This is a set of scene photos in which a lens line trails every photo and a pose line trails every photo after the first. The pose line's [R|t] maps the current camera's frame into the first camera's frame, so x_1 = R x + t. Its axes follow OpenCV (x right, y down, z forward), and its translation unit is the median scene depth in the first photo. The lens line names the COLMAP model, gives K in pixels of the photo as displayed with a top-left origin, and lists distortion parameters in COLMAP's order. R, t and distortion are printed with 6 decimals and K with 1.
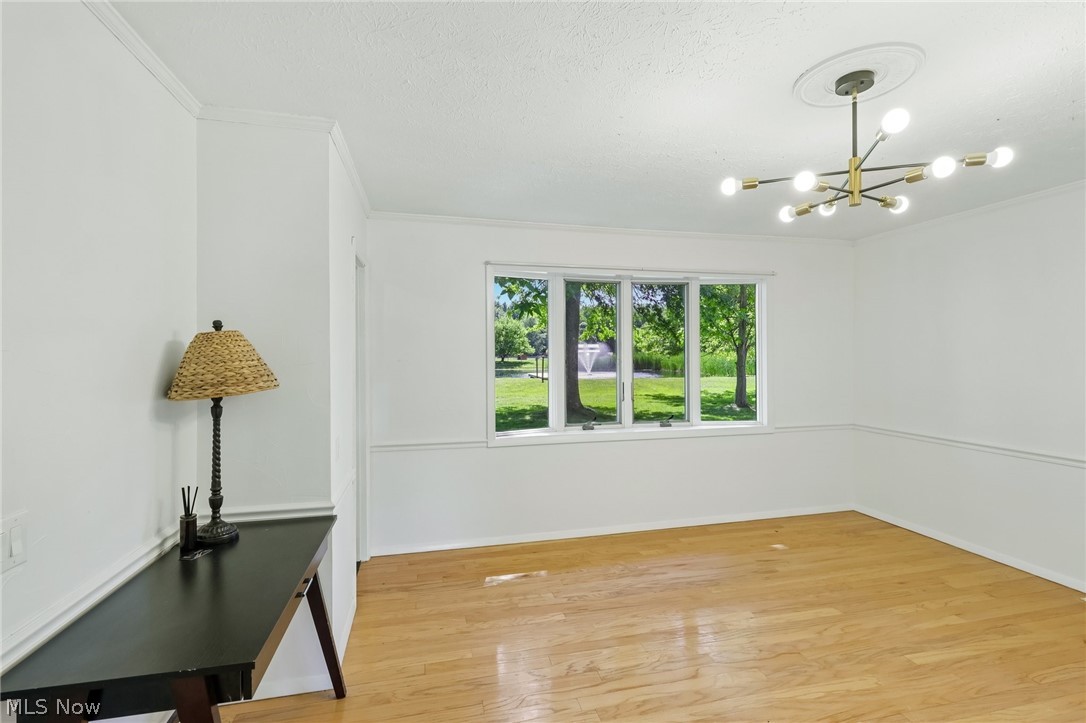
lens RADIAL K [[501.2, 0, 538.5], [0, 501.2, 360.1], [0, 0, 1]] dist [-0.003327, 0.000149]
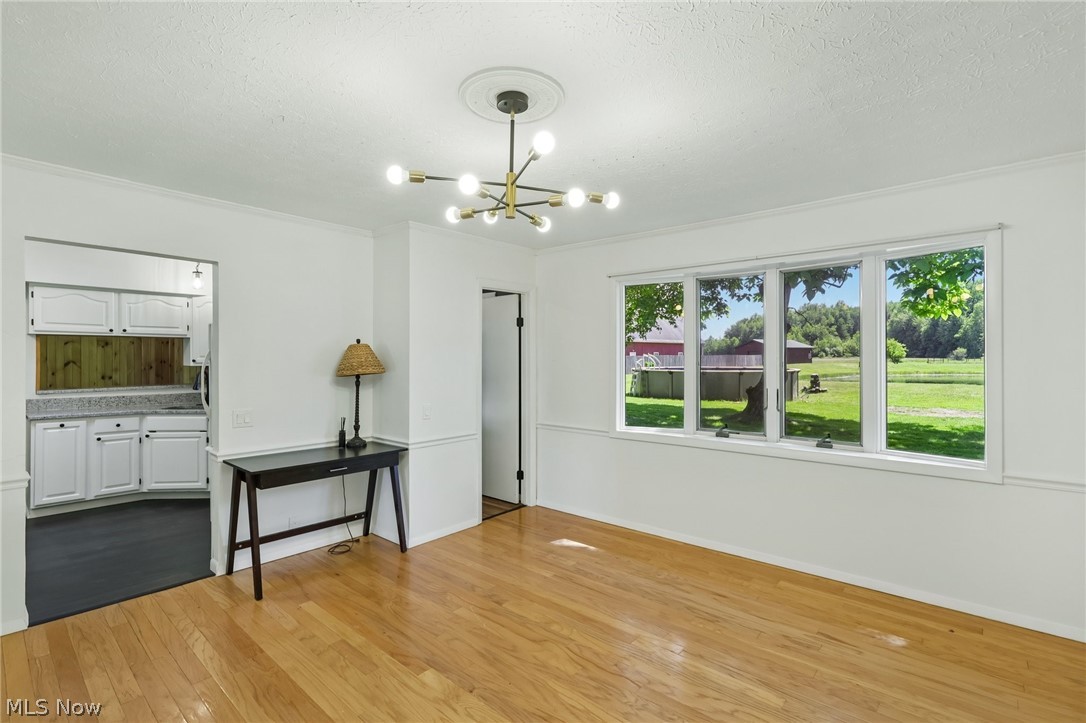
lens RADIAL K [[500.4, 0, 541.7], [0, 500.4, 358.5], [0, 0, 1]] dist [-0.004332, 0.000811]
pose [[0.587145, 0.007643, -0.809446, 0.845930], [-0.010794, 0.999940, 0.001613, -0.005705], [0.809410, 0.007790, 0.587192, 0.237317]]
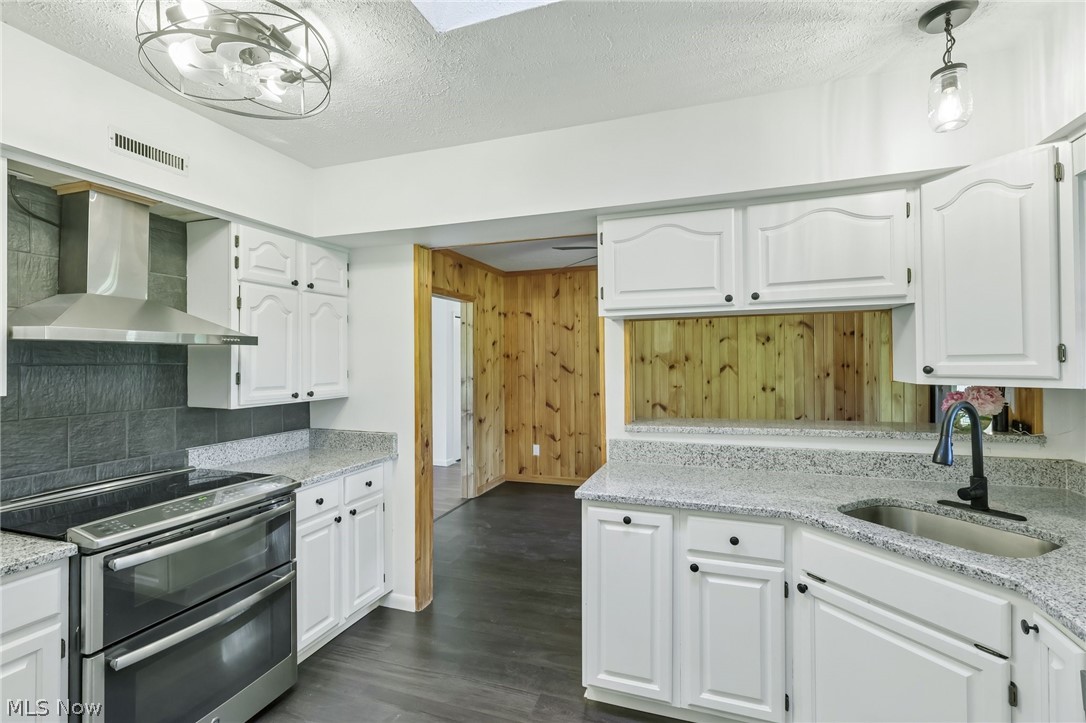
lens RADIAL K [[500.4, 0, 541.7], [0, 500.4, 358.5], [0, 0, 1]] dist [-0.004332, 0.000811]
pose [[-0.538351, 0.007671, -0.842686, -0.479235], [0.006164, 0.999968, 0.005165, -0.001367], [0.842698, -0.002413, -0.538380, 0.212077]]
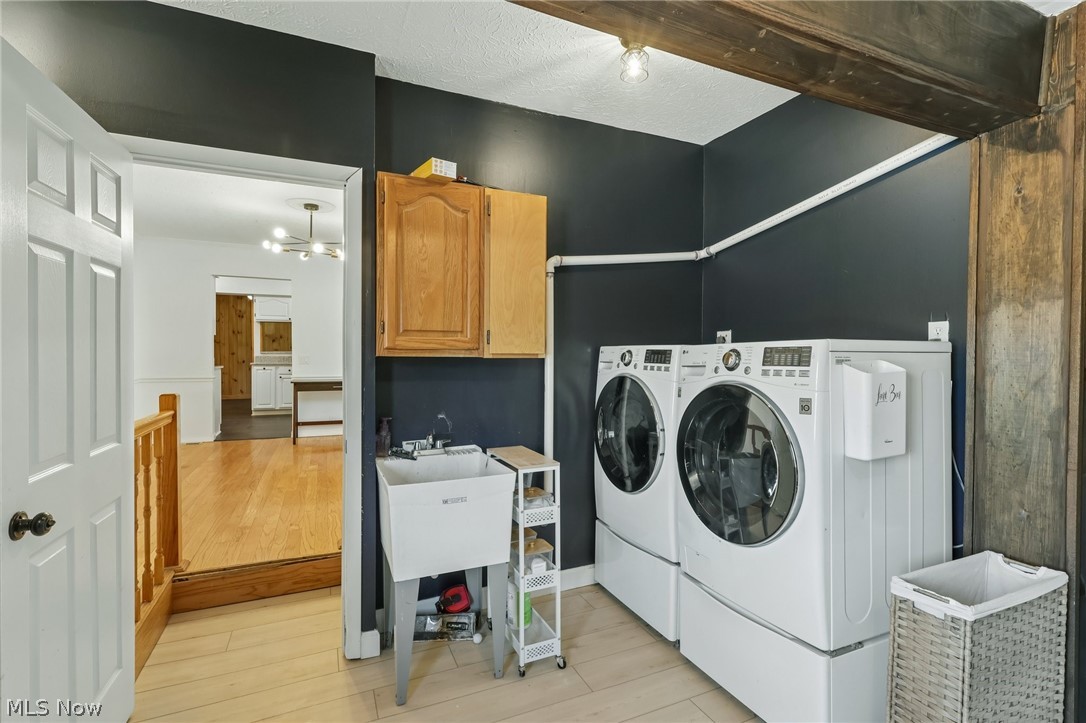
lens RADIAL K [[500.4, 0, 541.7], [0, 500.4, 358.5], [0, 0, 1]] dist [-0.004332, 0.000811]
pose [[0.187212, 0.020025, -0.982115, 1.821066], [-0.008855, 0.999786, 0.018697, 0.079510], [0.982280, 0.005197, 0.187350, 0.917851]]
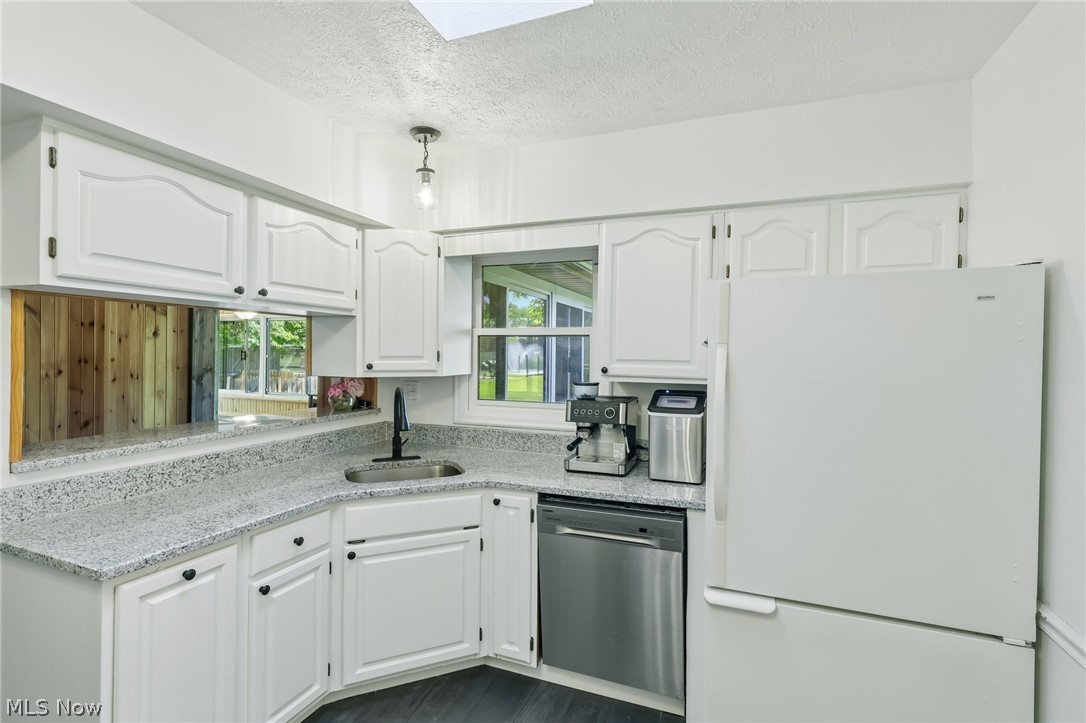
lens RADIAL K [[500.4, 0, 541.7], [0, 500.4, 358.5], [0, 0, 1]] dist [-0.004332, 0.000811]
pose [[0.824109, 0.020175, -0.566071, -0.532430], [-0.021248, 0.999763, 0.004697, -0.004619], [0.566032, 0.008157, 0.824343, -0.212007]]
